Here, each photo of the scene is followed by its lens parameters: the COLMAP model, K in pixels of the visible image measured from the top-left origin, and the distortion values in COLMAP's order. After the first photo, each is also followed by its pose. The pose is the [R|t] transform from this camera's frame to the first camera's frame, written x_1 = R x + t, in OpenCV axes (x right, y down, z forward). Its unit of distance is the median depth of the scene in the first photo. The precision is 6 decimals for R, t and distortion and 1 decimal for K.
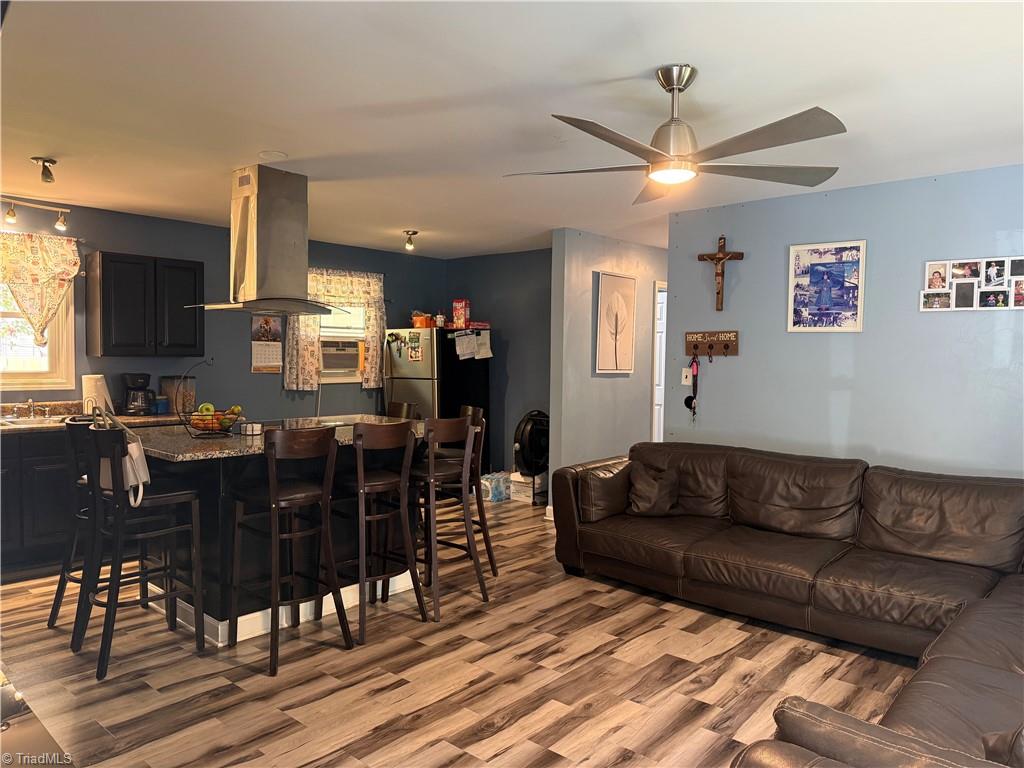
lens RADIAL K [[722.5, 0, 515.2], [0, 722.5, 387.2], [0, 0, 1]] dist [0.022816, -0.004233]
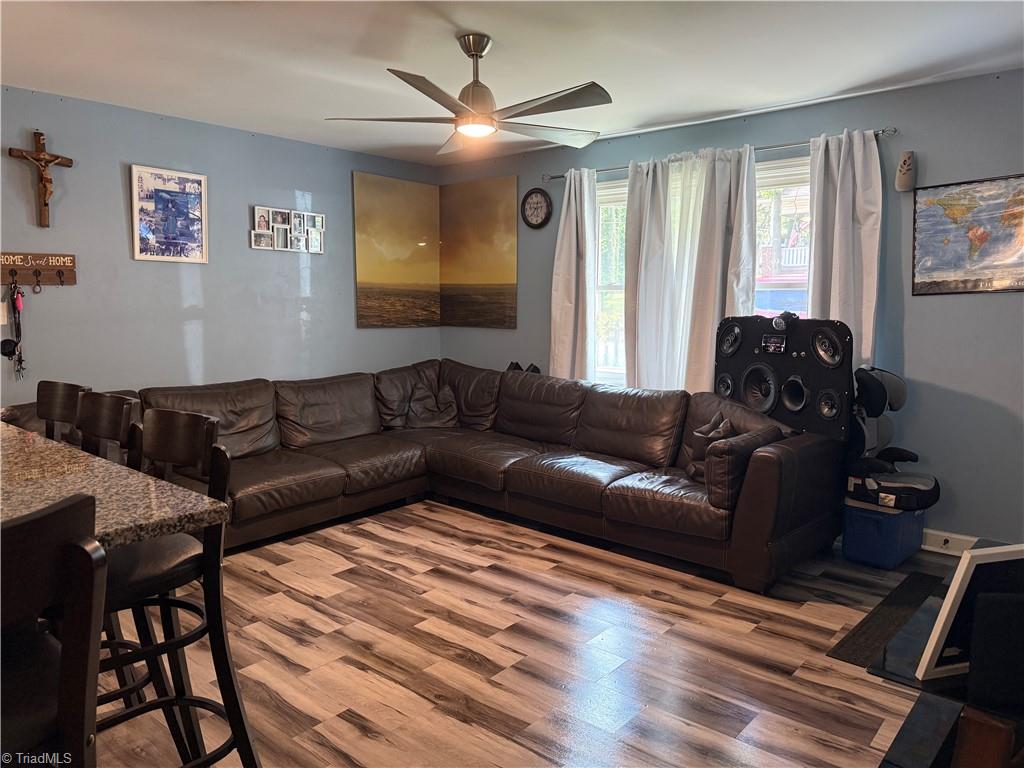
lens RADIAL K [[722.5, 0, 515.4], [0, 722.5, 379.4], [0, 0, 1]] dist [0.022816, -0.004233]
pose [[-0.021790, -0.123036, 0.992163, -0.655032], [0.045306, 0.991258, 0.123919, -0.020283], [-0.998735, 0.047651, -0.016026, 0.618905]]
